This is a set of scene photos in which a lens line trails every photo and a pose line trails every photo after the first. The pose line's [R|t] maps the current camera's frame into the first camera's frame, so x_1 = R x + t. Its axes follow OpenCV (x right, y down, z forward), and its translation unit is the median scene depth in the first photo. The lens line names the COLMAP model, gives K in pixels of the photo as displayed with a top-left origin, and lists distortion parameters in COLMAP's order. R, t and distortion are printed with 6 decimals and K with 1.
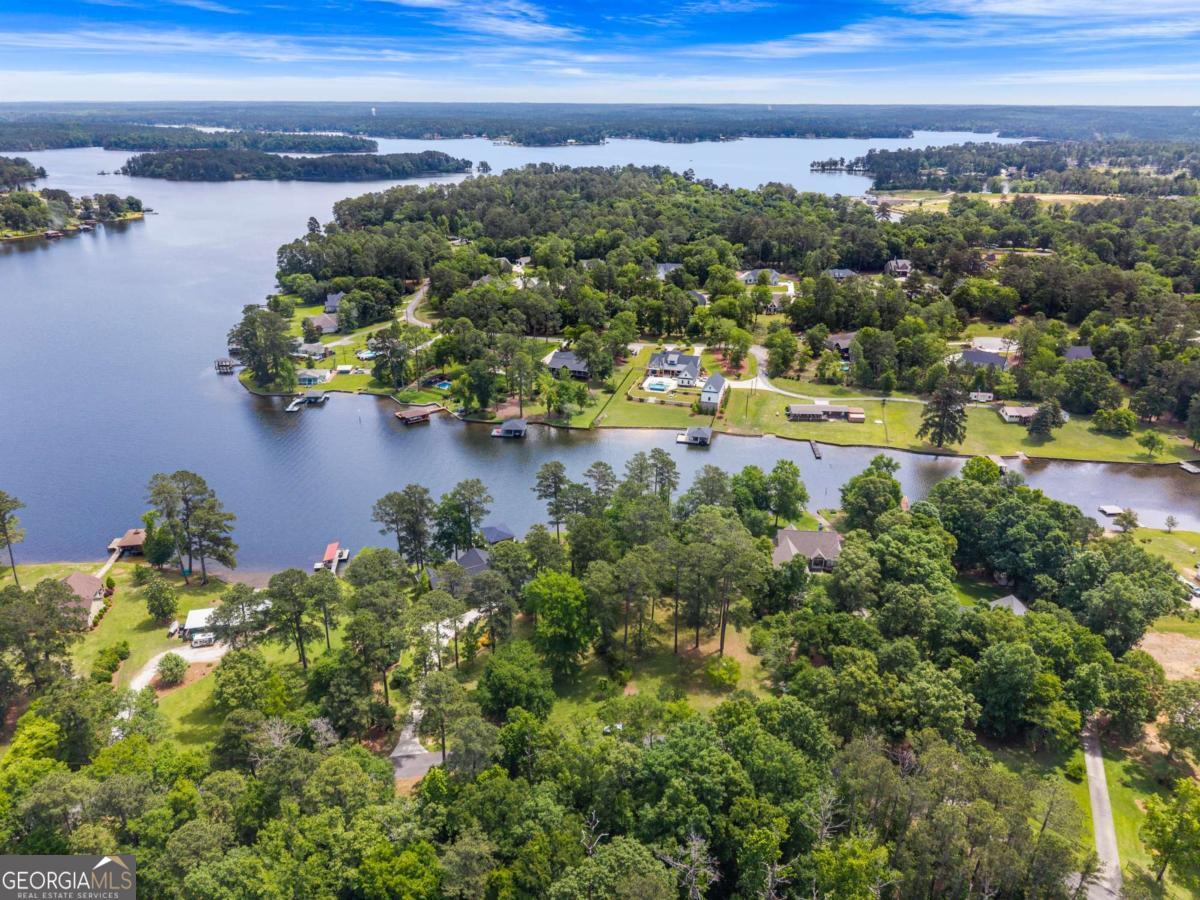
lens RADIAL K [[823.5, 0, 592.1], [0, 823.5, 448.0], [0, 0, 1]] dist [0.018105, -0.003748]
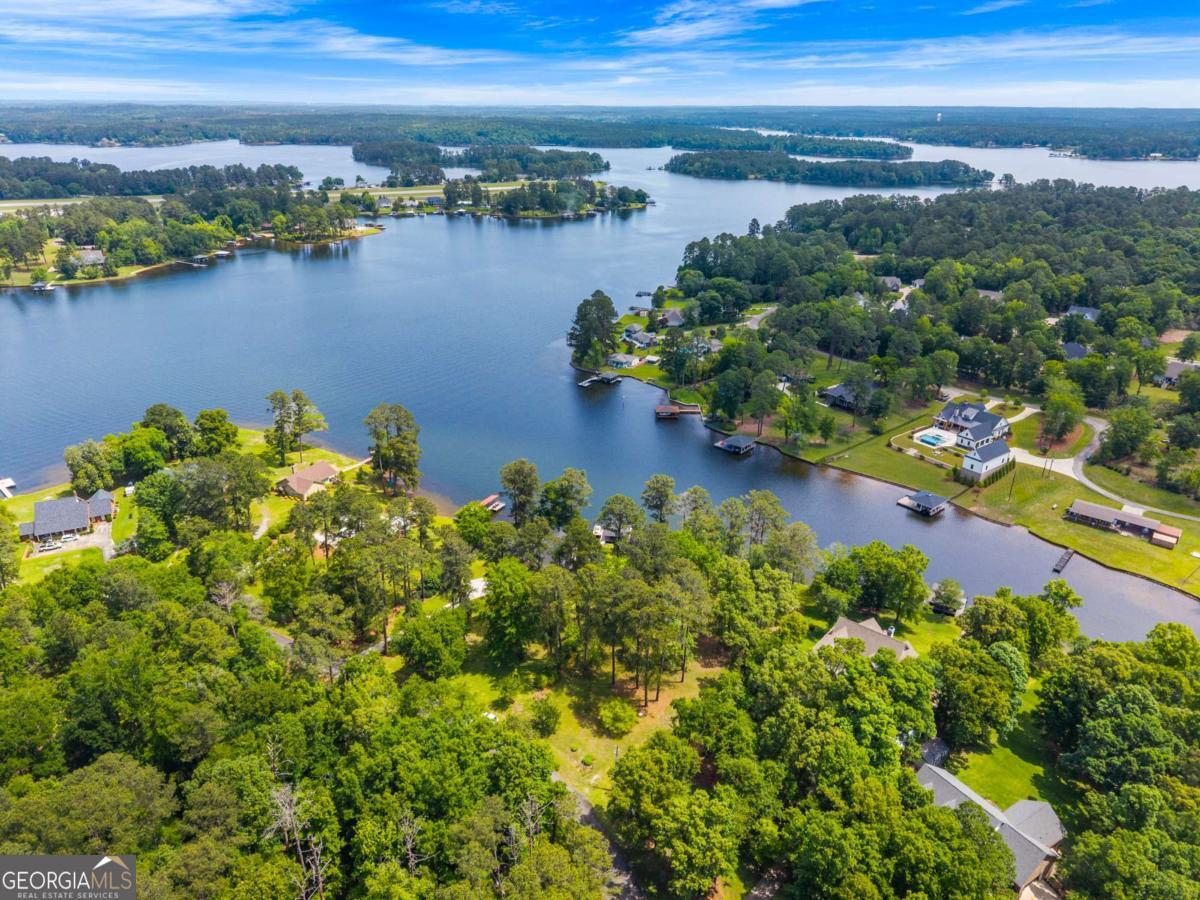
lens RADIAL K [[823.5, 0, 592.1], [0, 823.5, 448.0], [0, 0, 1]] dist [0.018105, -0.003748]
pose [[0.794780, 0.238471, -0.558083, 0.132426], [-0.241240, 0.967934, 0.070047, -0.019450], [0.556892, 0.078960, 0.826823, 0.040506]]
